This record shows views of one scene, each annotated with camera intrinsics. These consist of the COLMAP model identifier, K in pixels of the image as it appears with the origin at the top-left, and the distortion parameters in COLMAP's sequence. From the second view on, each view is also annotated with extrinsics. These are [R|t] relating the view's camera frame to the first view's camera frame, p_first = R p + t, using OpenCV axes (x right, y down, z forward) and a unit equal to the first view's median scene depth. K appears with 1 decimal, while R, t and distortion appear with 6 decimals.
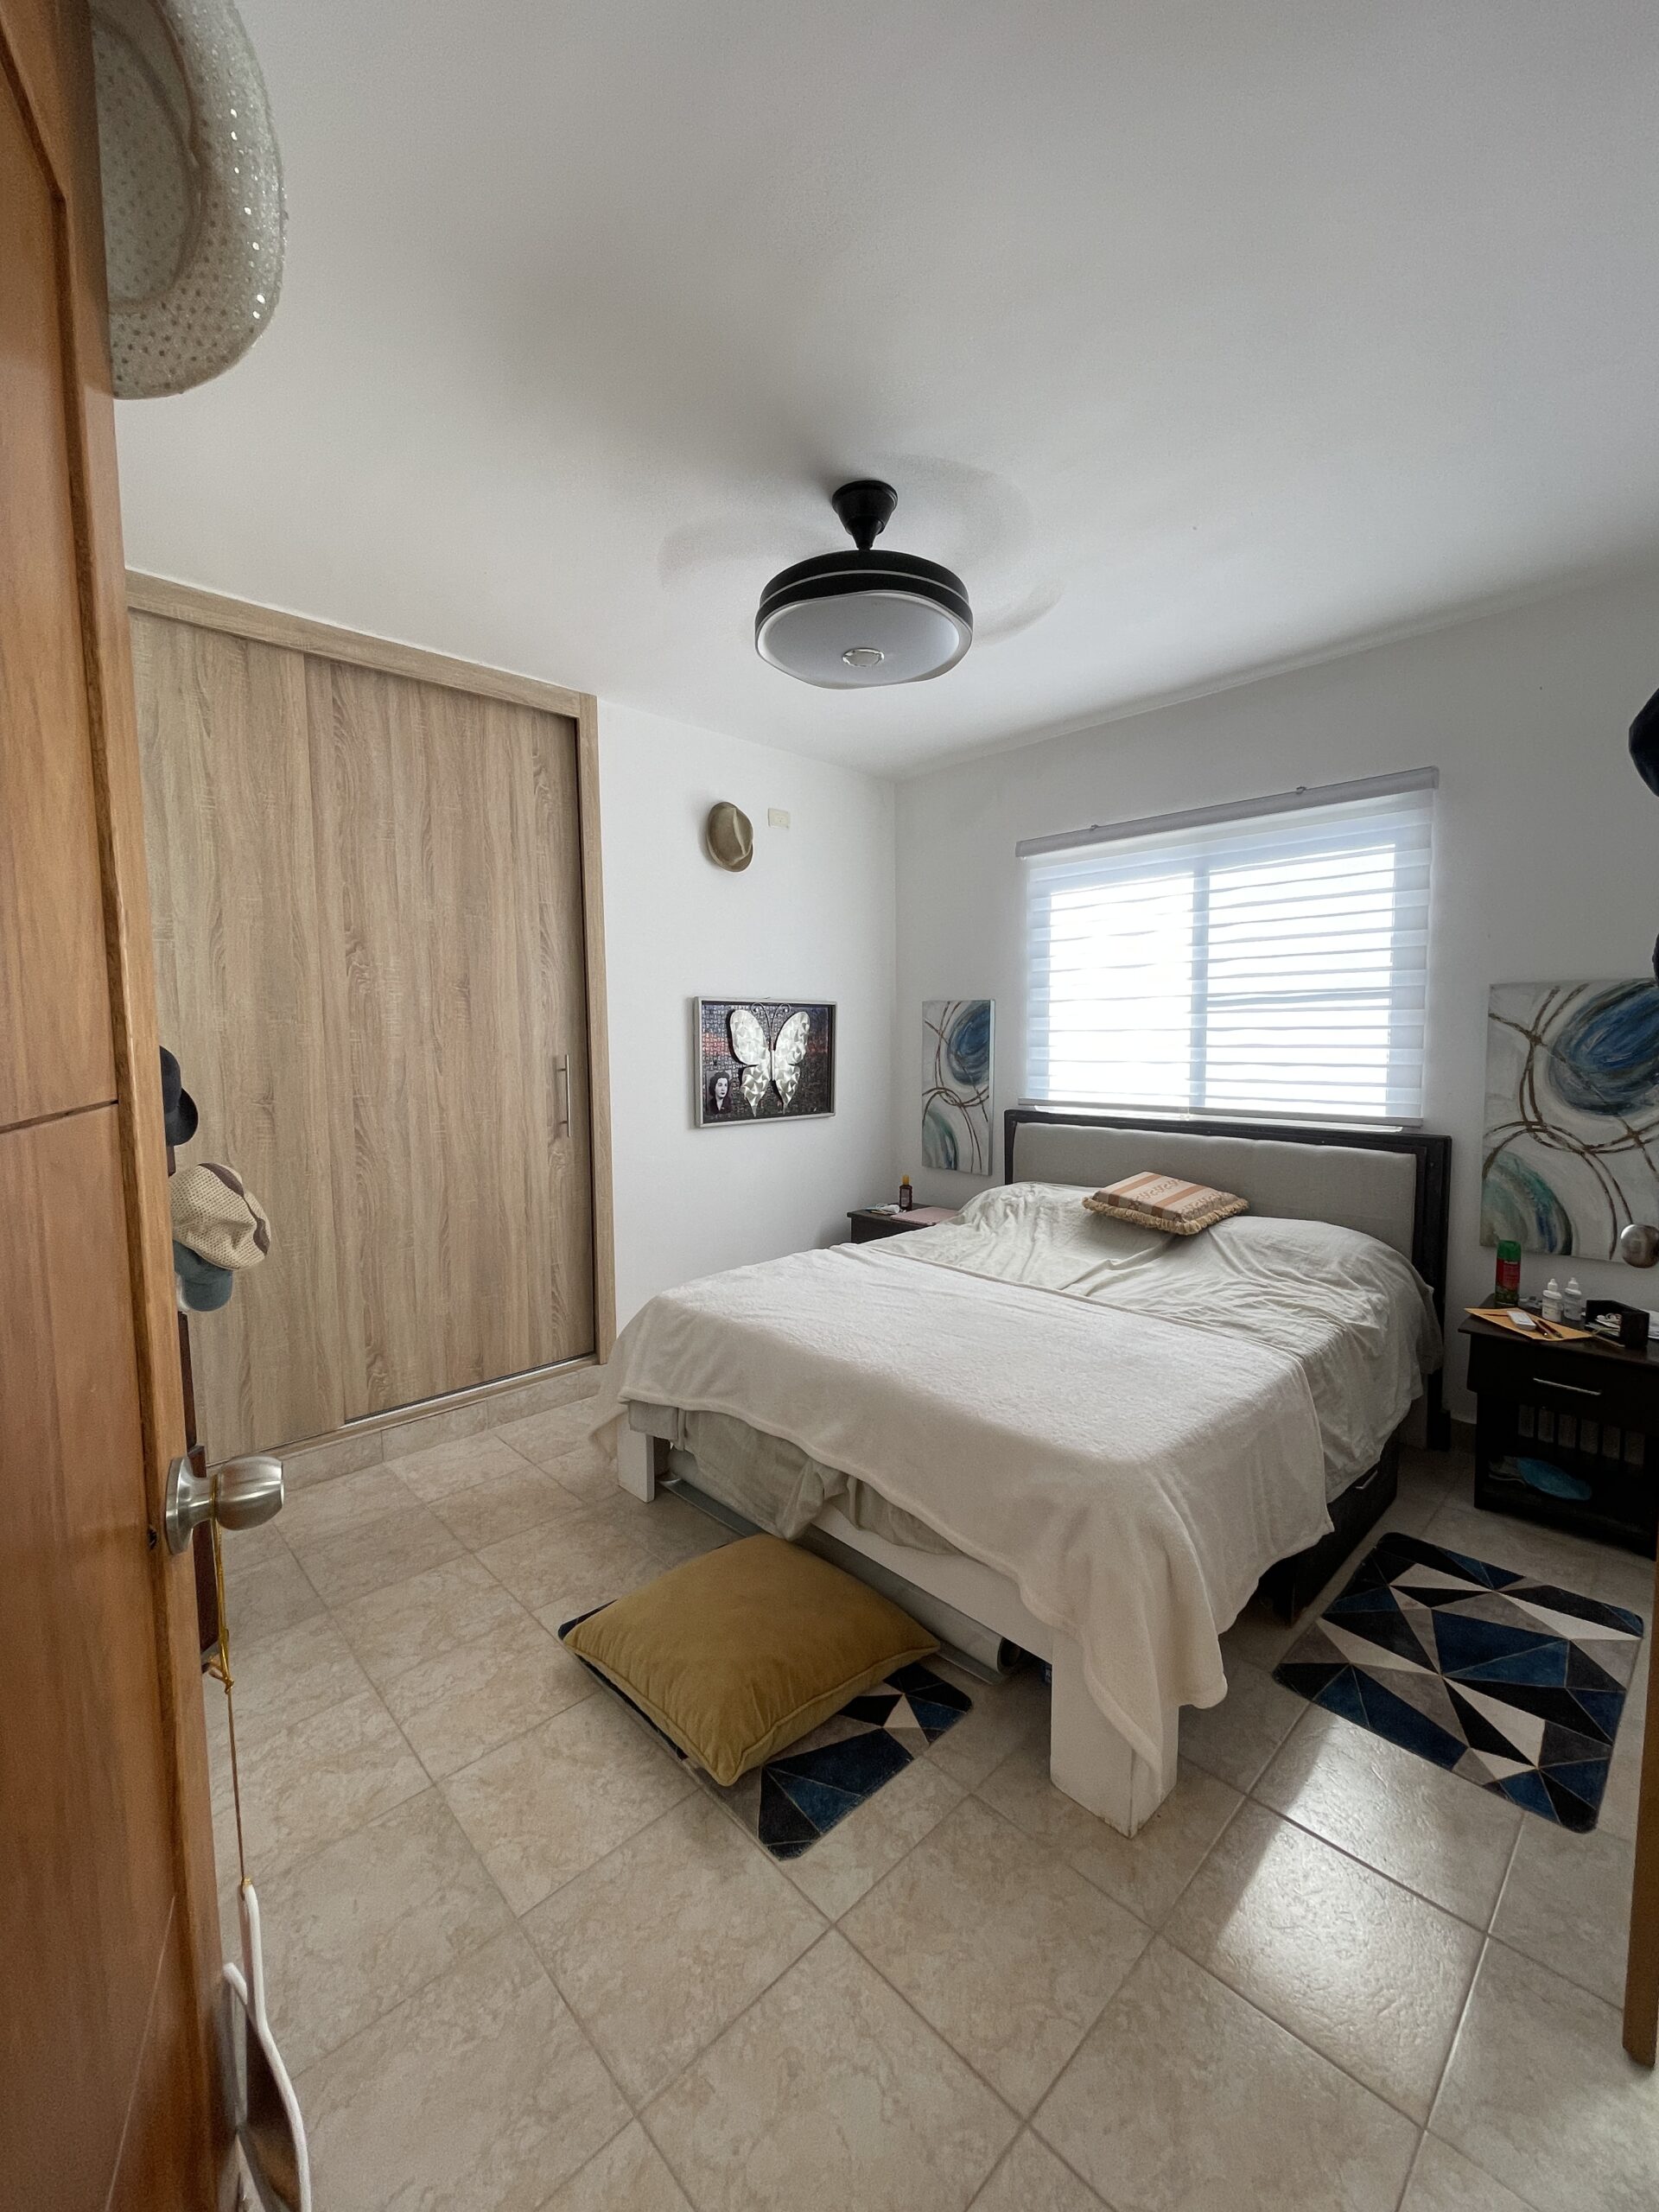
lens RADIAL K [[888.1, 0, 835.2], [0, 888.1, 1111.1], [0, 0, 1]] dist [-0.003421, -0.000219]
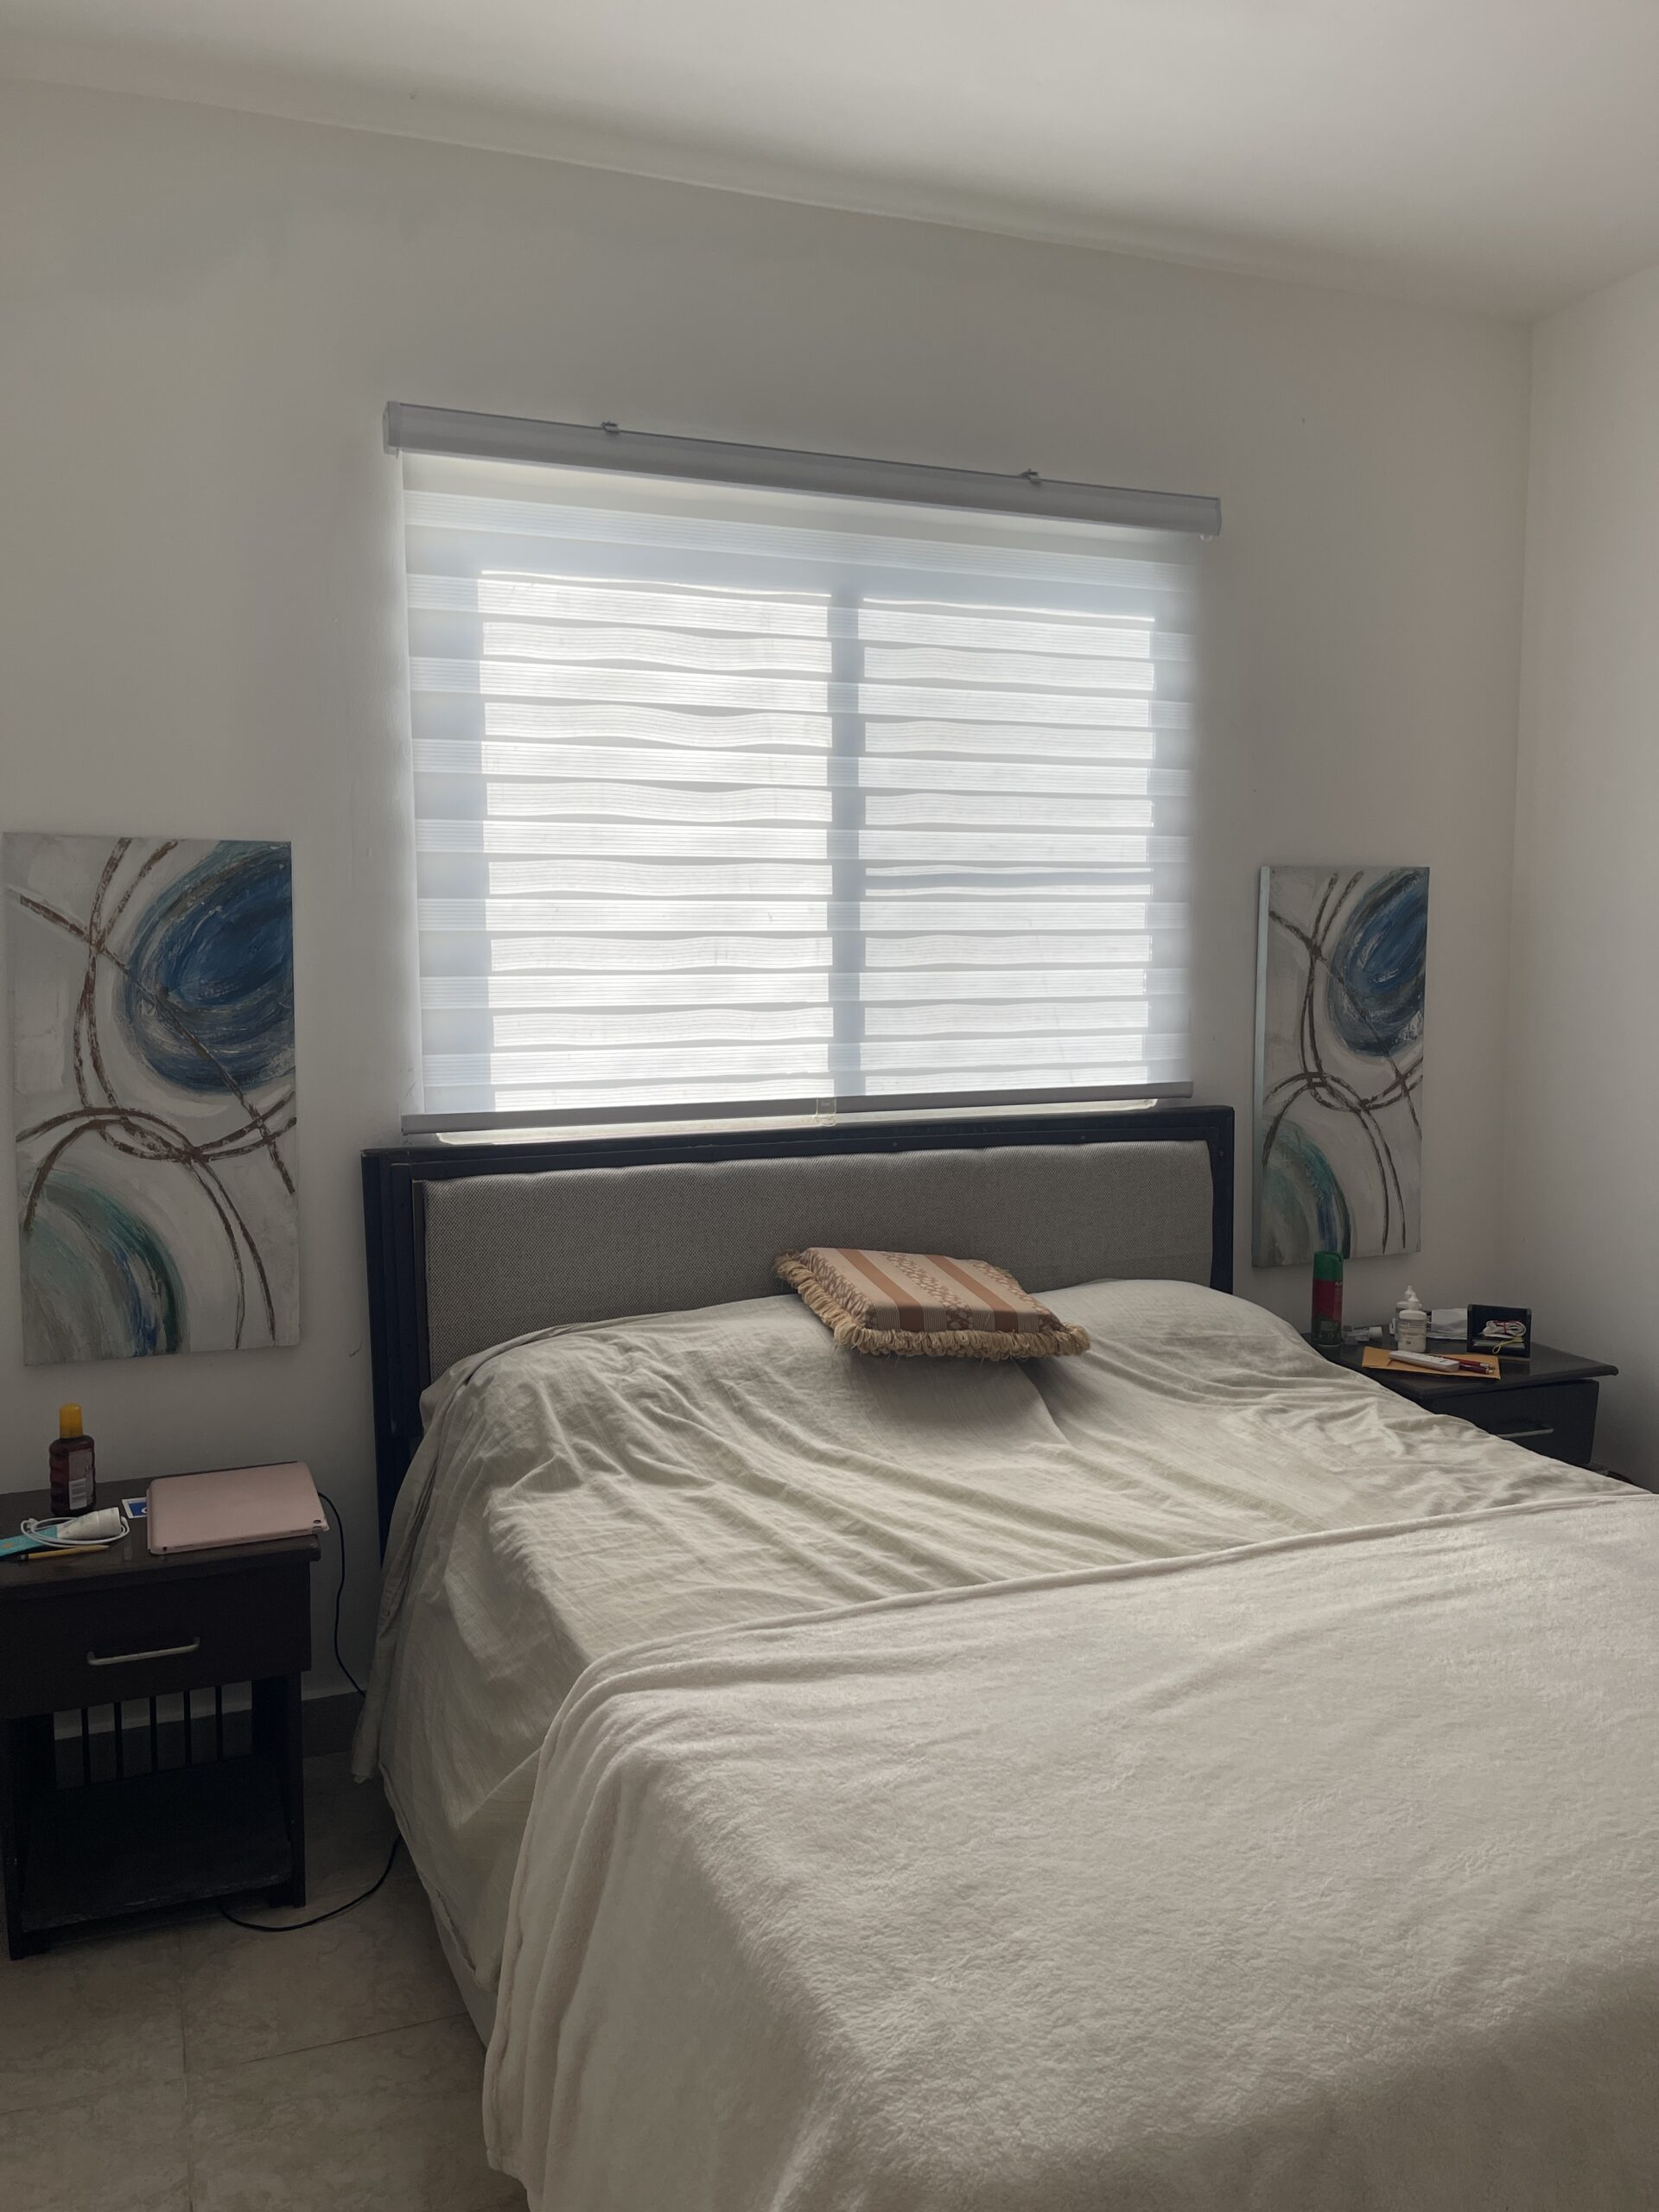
lens RADIAL K [[1661.3, 0, 824.3], [0, 1661.3, 1119.5], [0, 0, 1]] dist [0.062303, -0.085774]
pose [[0.387055, -0.091335, 0.917522, -0.497497], [0.080074, 0.994652, 0.065233, -0.061244], [-0.918573, 0.048221, 0.392299, 0.784955]]
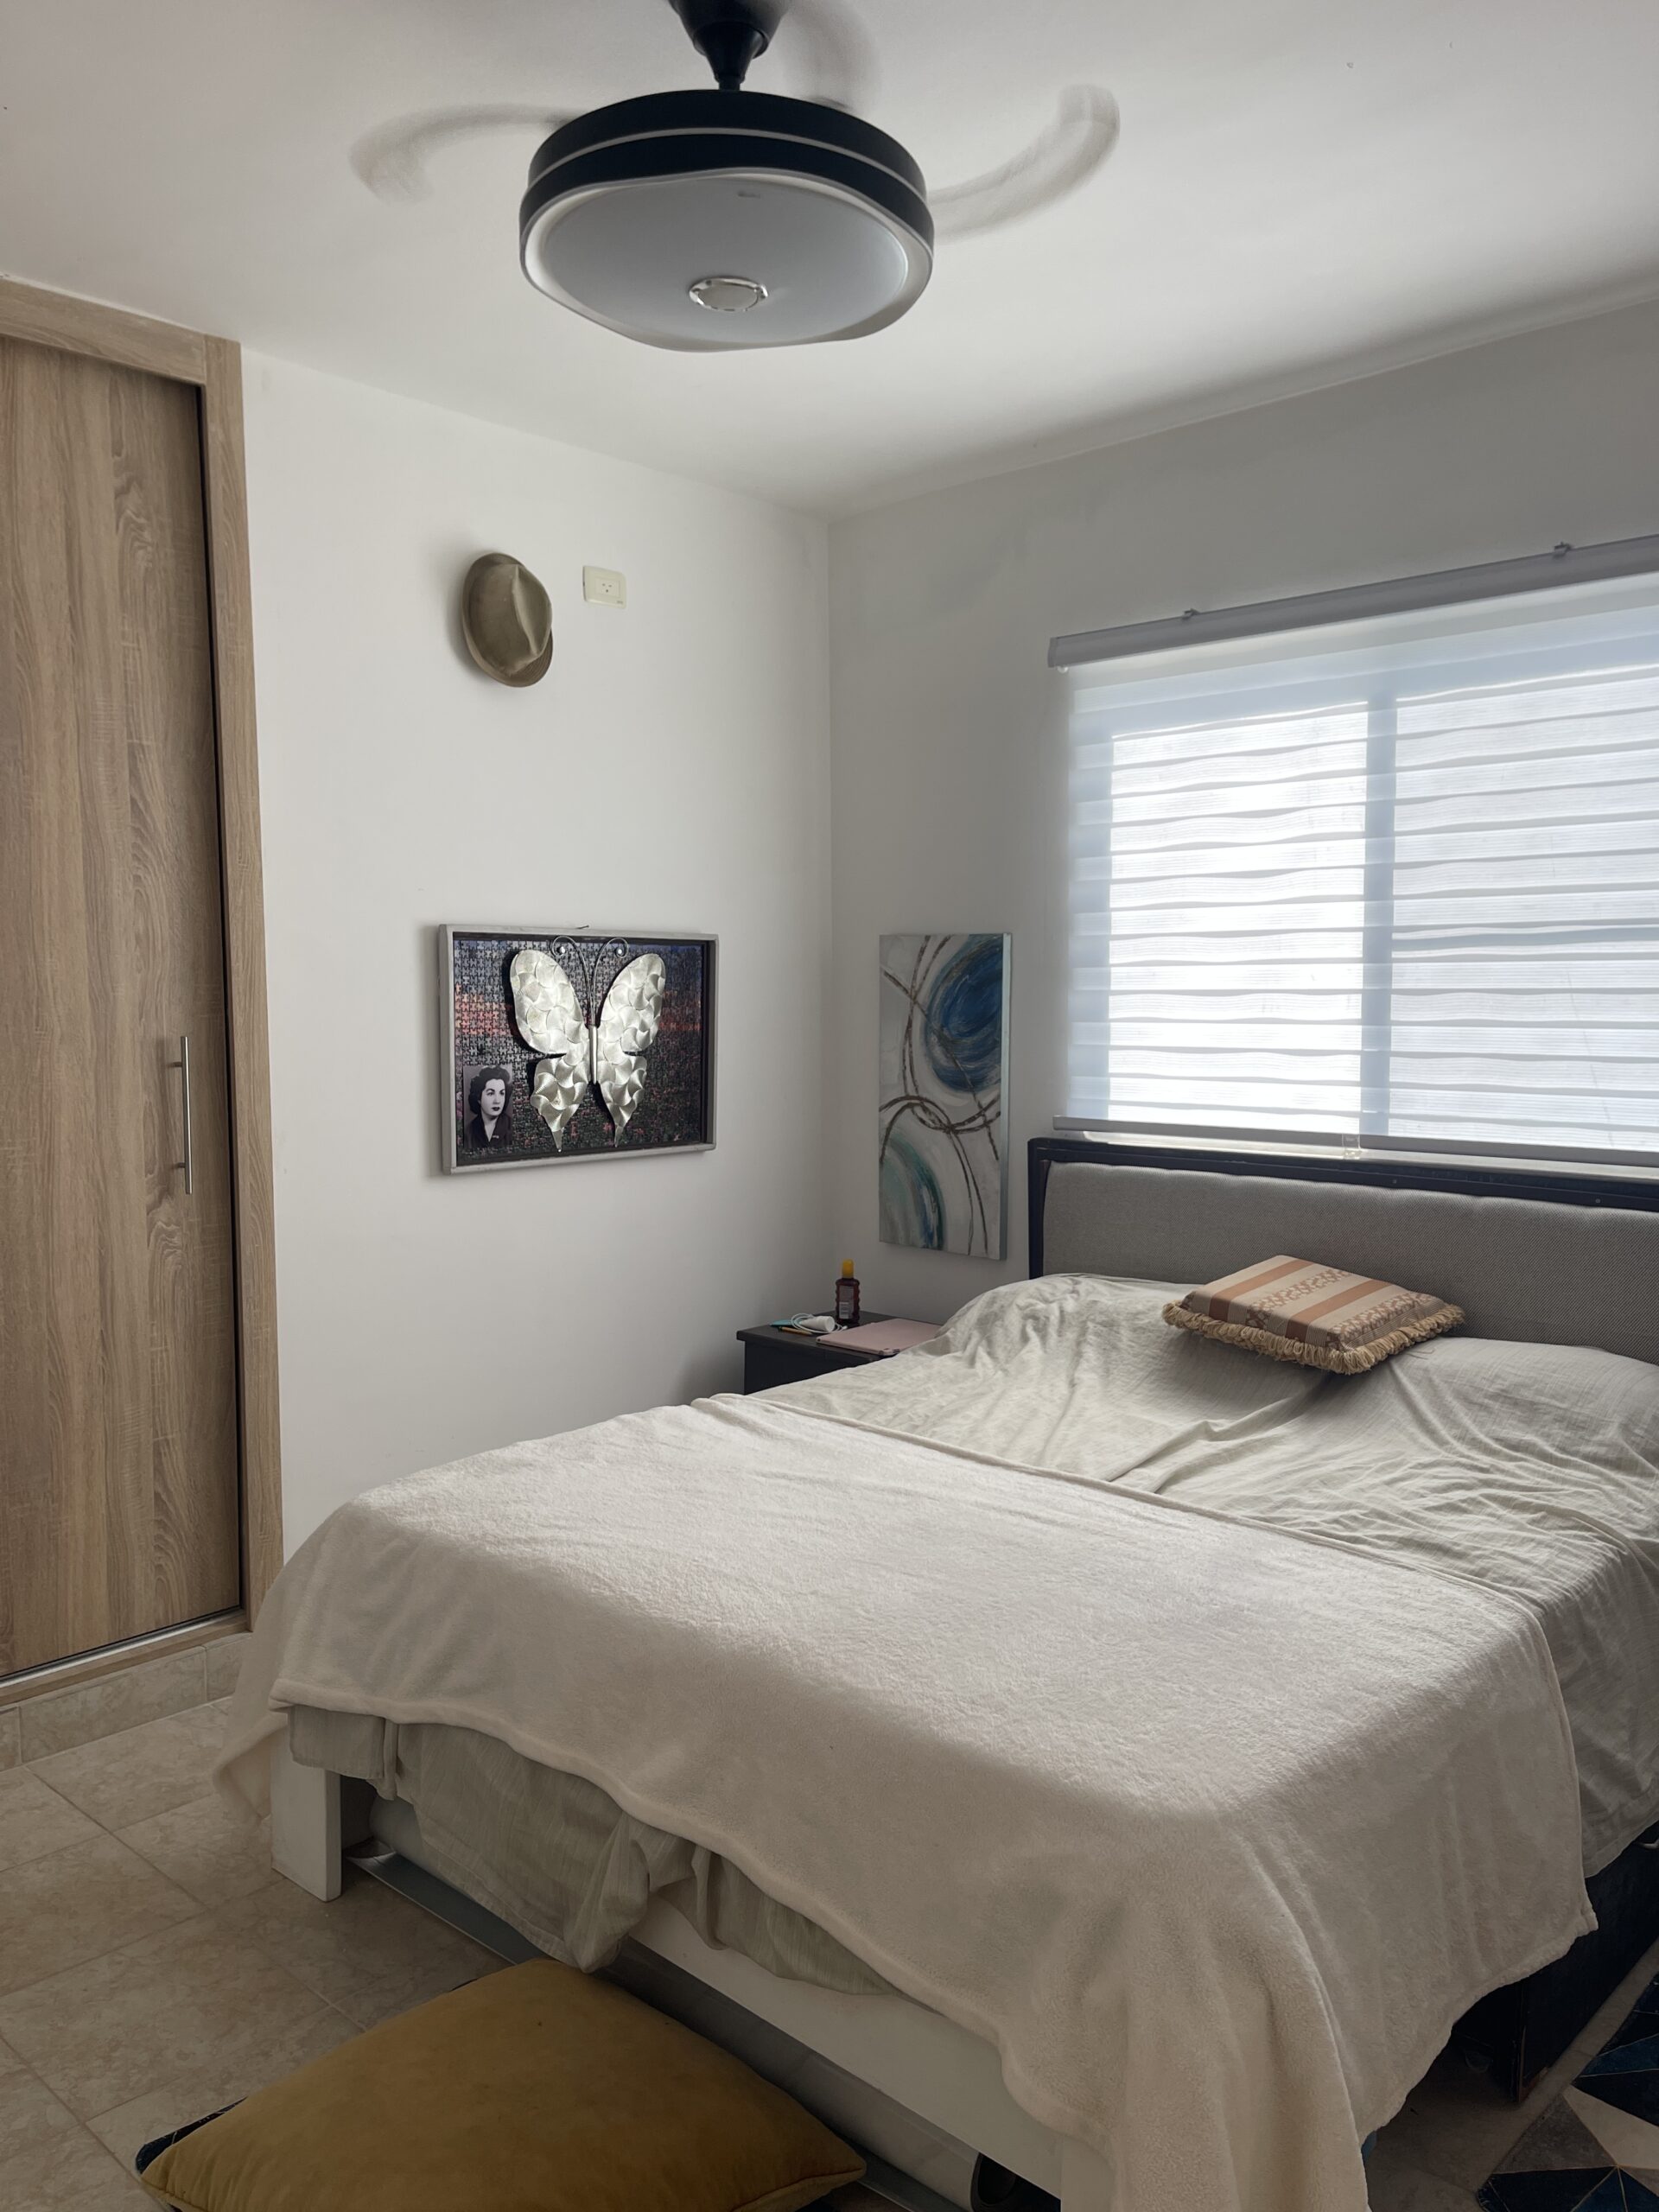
lens RADIAL K [[1661.3, 0, 846.2], [0, 1661.3, 1126.2], [0, 0, 1]] dist [0.062303, -0.085774]
pose [[0.998492, -0.000548, 0.054894, 0.035037], [0.000594, 0.999999, -0.000810, -0.011086], [-0.054893, 0.000842, 0.998492, 0.000253]]
